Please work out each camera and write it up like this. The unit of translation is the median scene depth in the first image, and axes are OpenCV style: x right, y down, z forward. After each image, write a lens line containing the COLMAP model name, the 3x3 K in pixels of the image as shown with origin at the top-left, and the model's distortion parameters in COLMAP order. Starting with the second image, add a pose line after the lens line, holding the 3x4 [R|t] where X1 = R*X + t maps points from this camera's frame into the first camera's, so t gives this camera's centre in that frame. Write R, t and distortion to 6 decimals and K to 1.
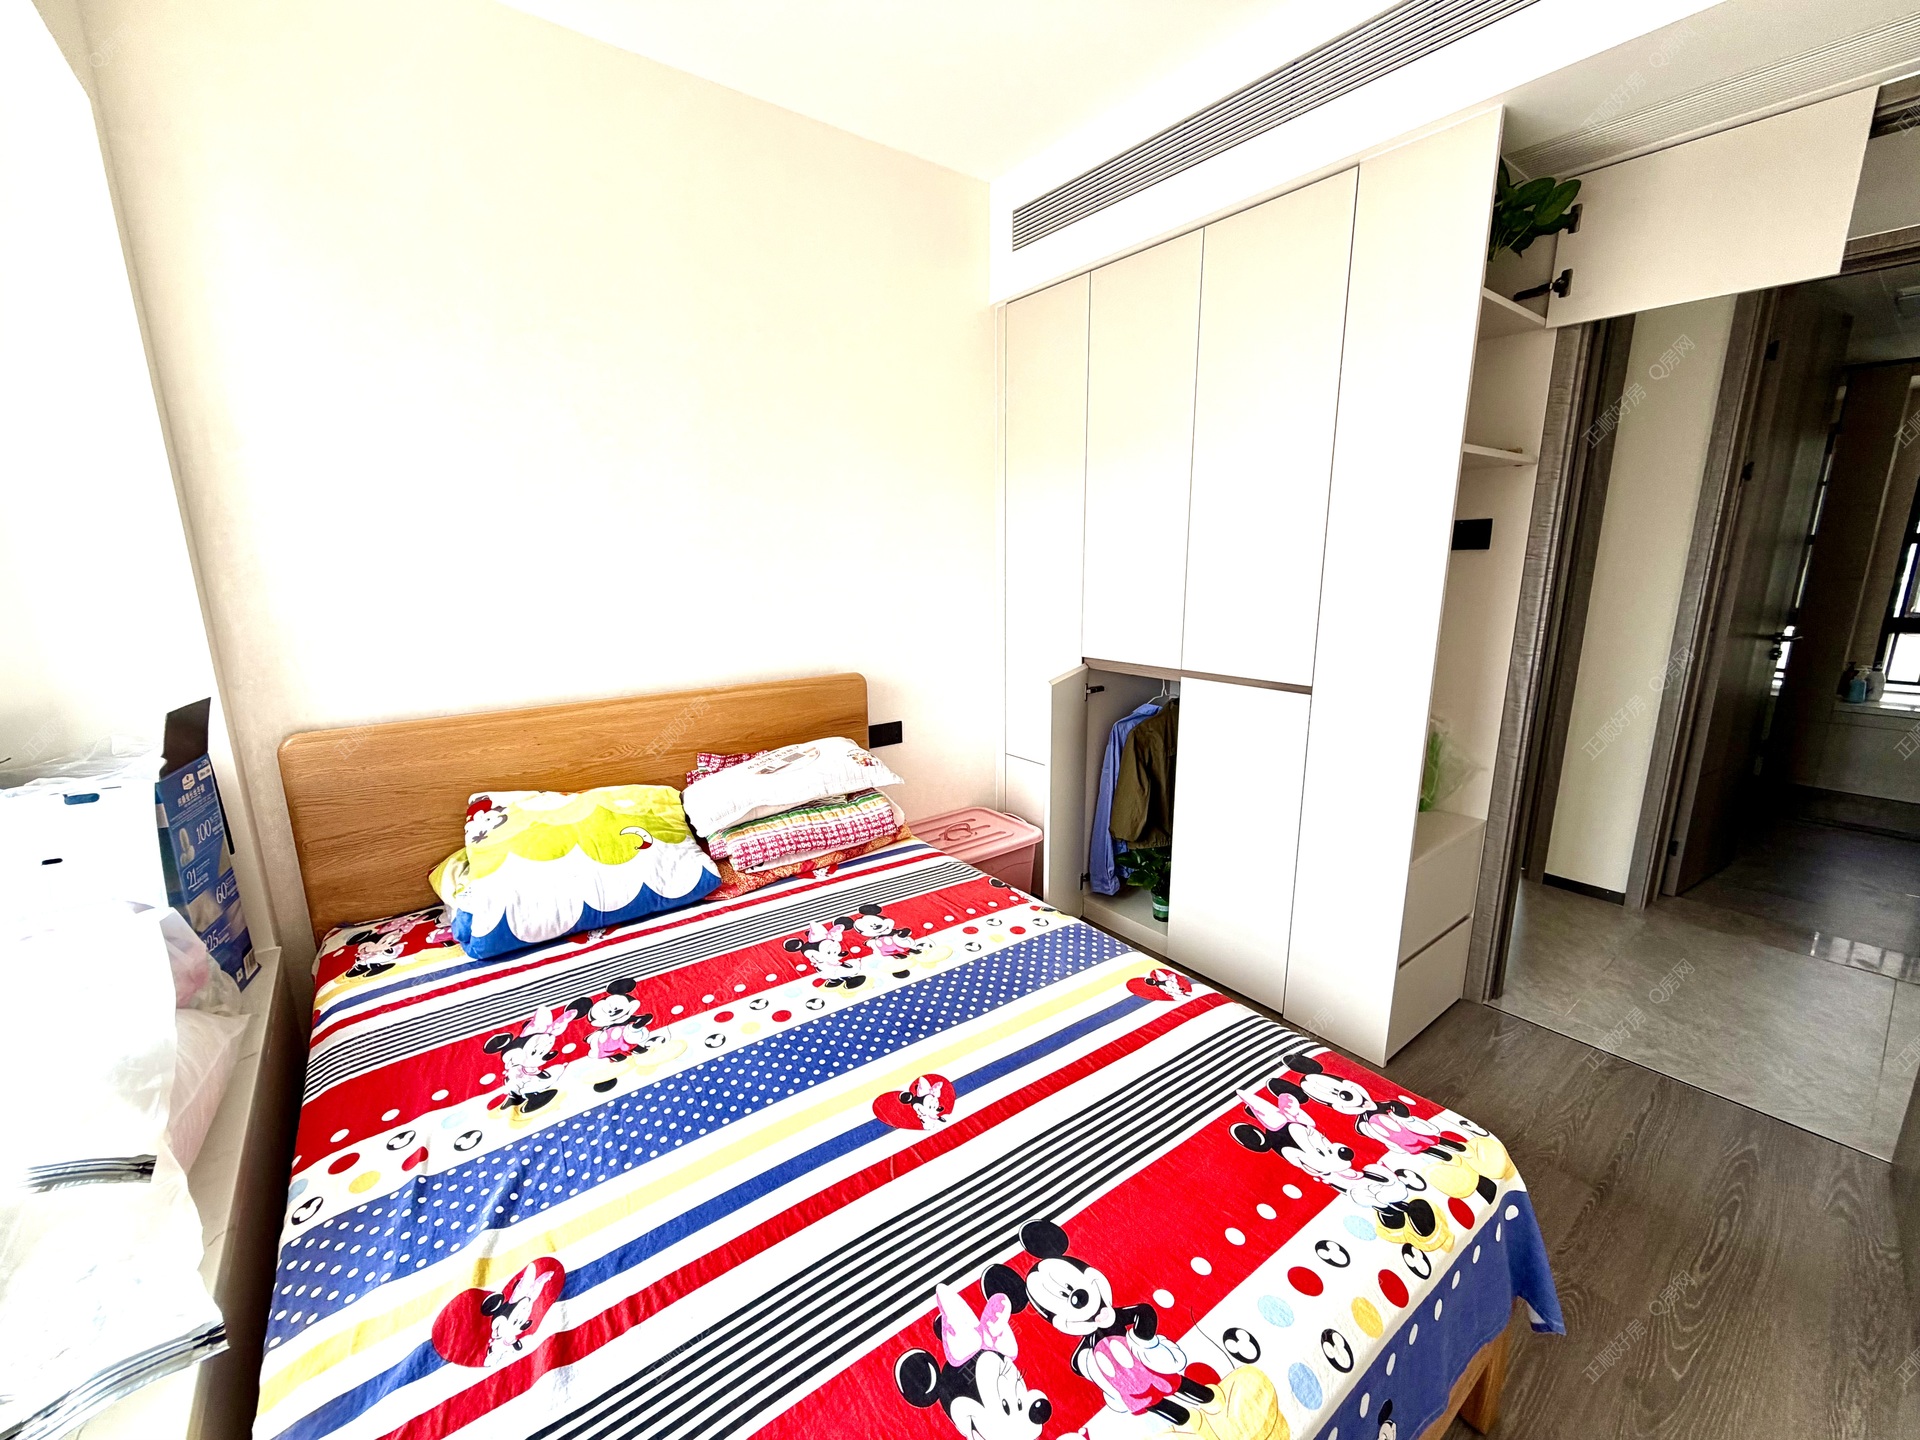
lens RADIAL K [[764.7, 0, 942.0], [0, 764.7, 722.1], [0, 0, 1]] dist [0.001986, -0.000007]
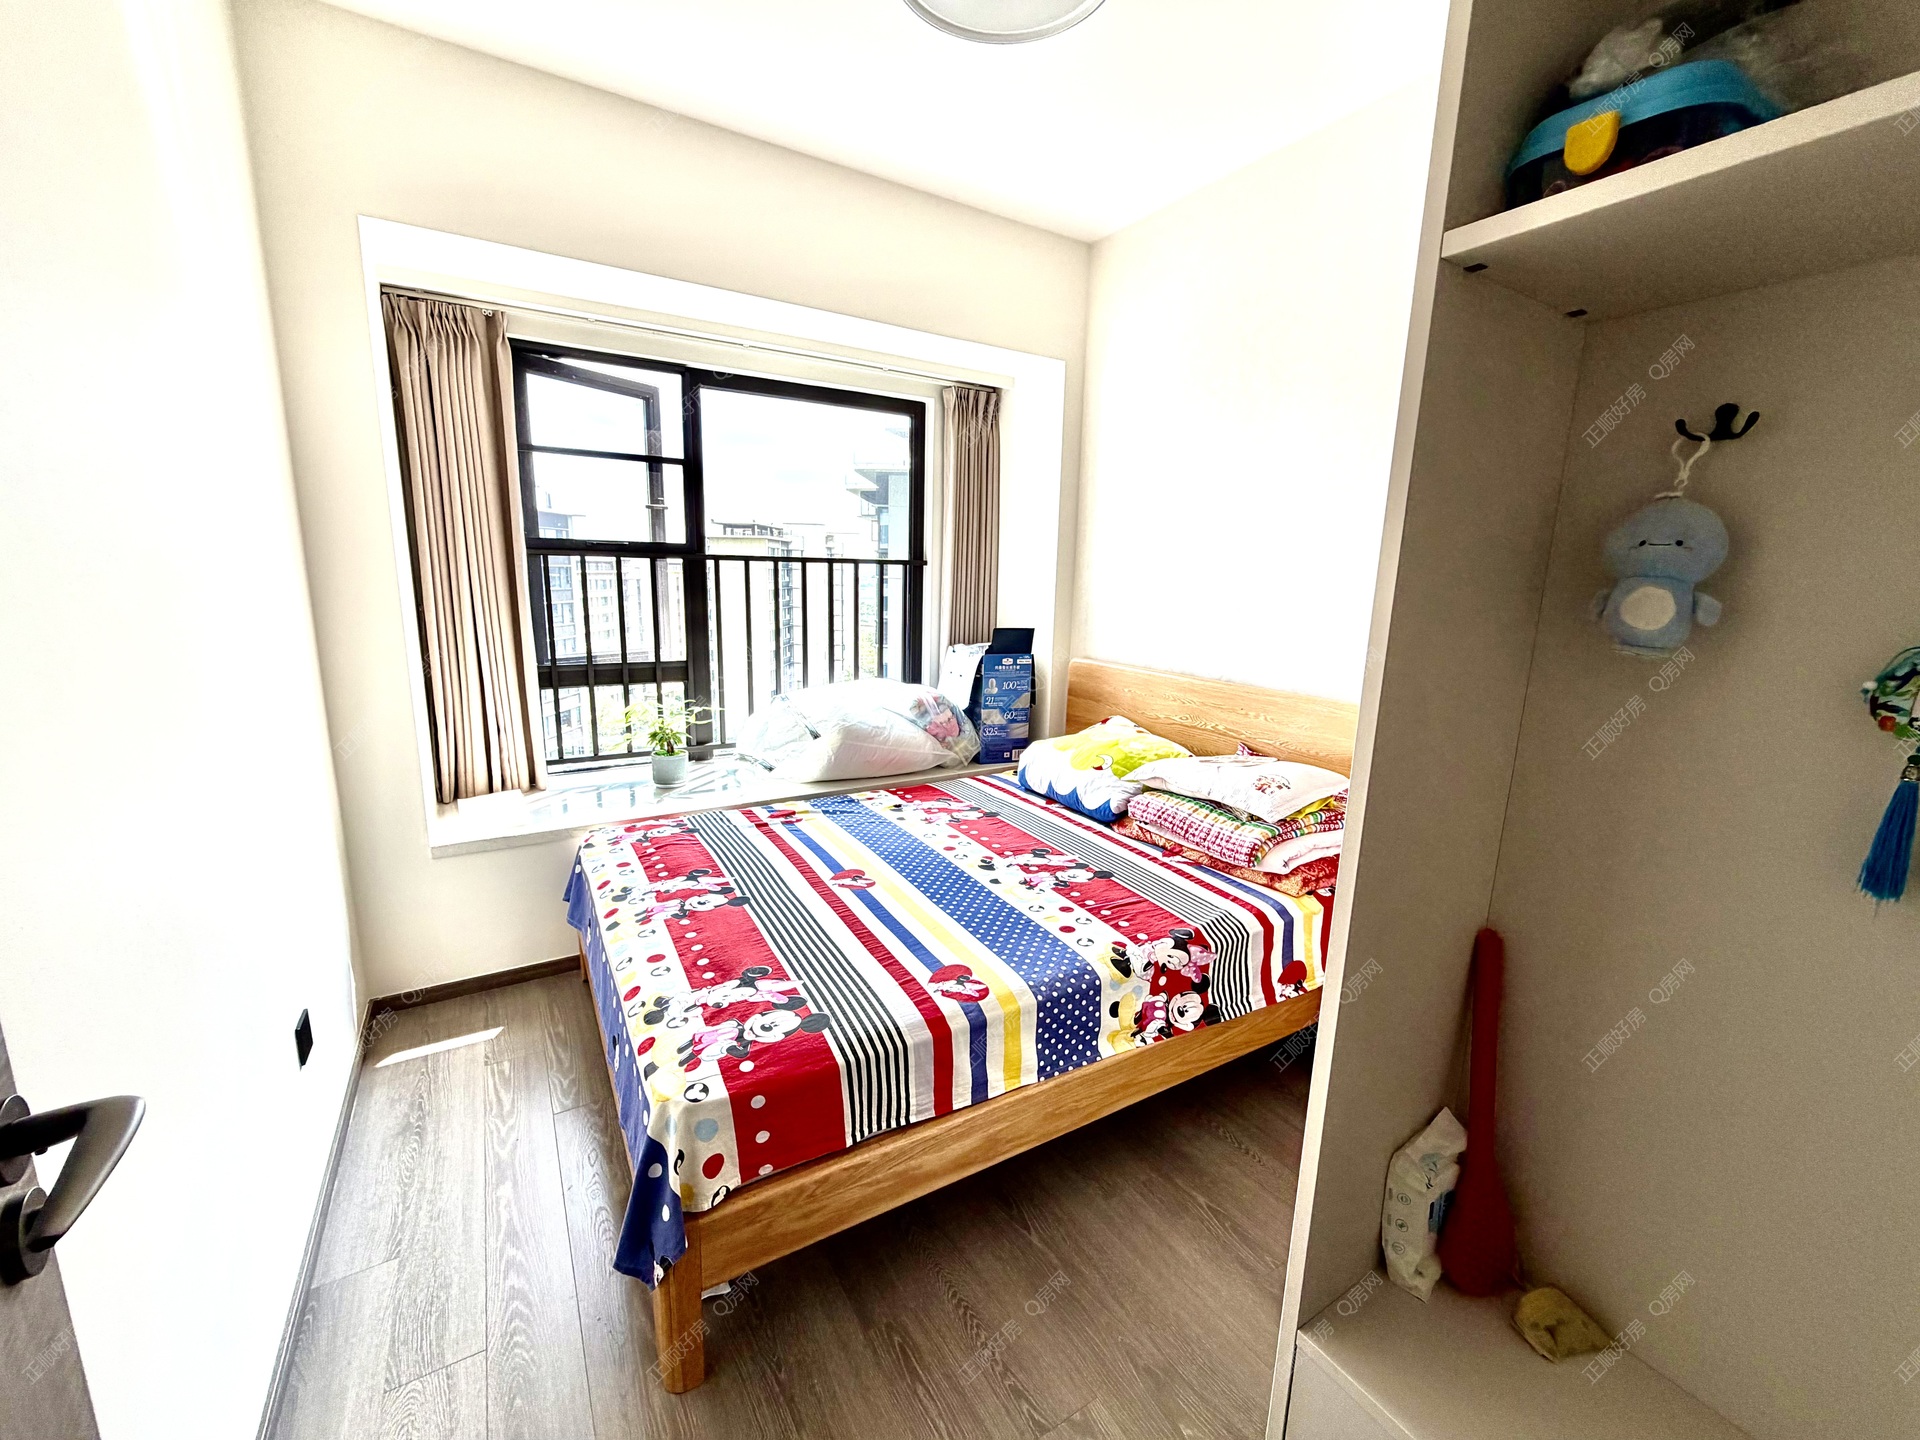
lens RADIAL K [[764.7, 0, 965.0], [0, 764.7, 722.7], [0, 0, 1]] dist [0.001986, -0.000007]
pose [[-0.093986, 0.201793, -0.974908, 1.223489], [-0.233186, 0.947541, 0.218609, -0.208546], [0.967880, 0.247881, -0.042000, 0.984487]]
